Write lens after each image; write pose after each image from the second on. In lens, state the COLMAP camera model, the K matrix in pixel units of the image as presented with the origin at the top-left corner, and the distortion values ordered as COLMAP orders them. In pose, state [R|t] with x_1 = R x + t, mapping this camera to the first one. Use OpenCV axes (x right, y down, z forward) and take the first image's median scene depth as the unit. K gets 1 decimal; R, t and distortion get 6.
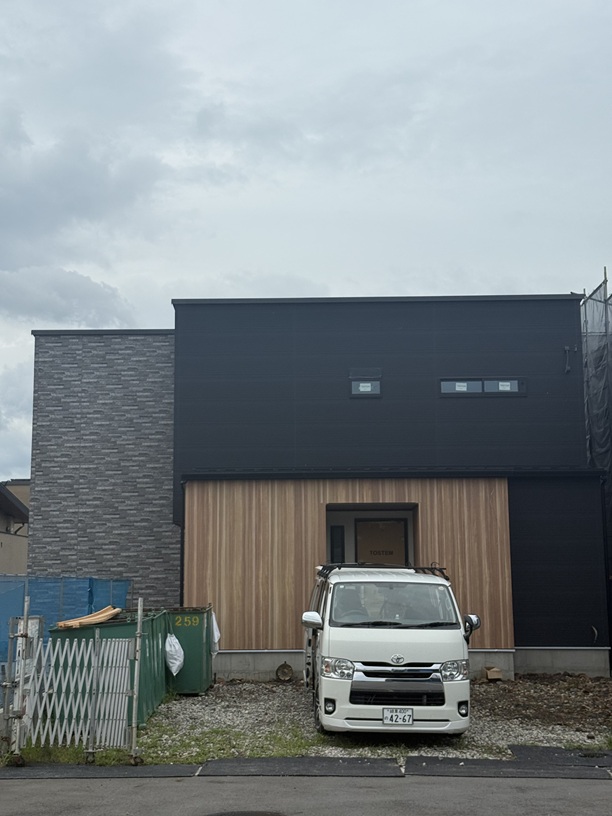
lens RADIAL K [[1139.8, 0, 306.6], [0, 1139.8, 408.2], [0, 0, 1]] dist [0.199772, 0.000000]
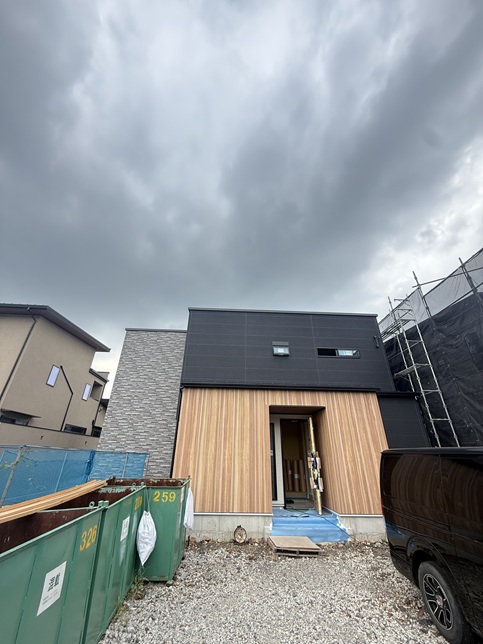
lens RADIAL K [[256.9, 0, 240.5], [0, 256.9, 319.0], [0, 0, 1]] dist [0.000129, 0.000453]
pose [[0.998092, 0.048382, 0.038350, -0.043275], [-0.032820, 0.941935, -0.334187, 0.092103], [-0.052292, 0.332291, 0.941726, 0.622856]]
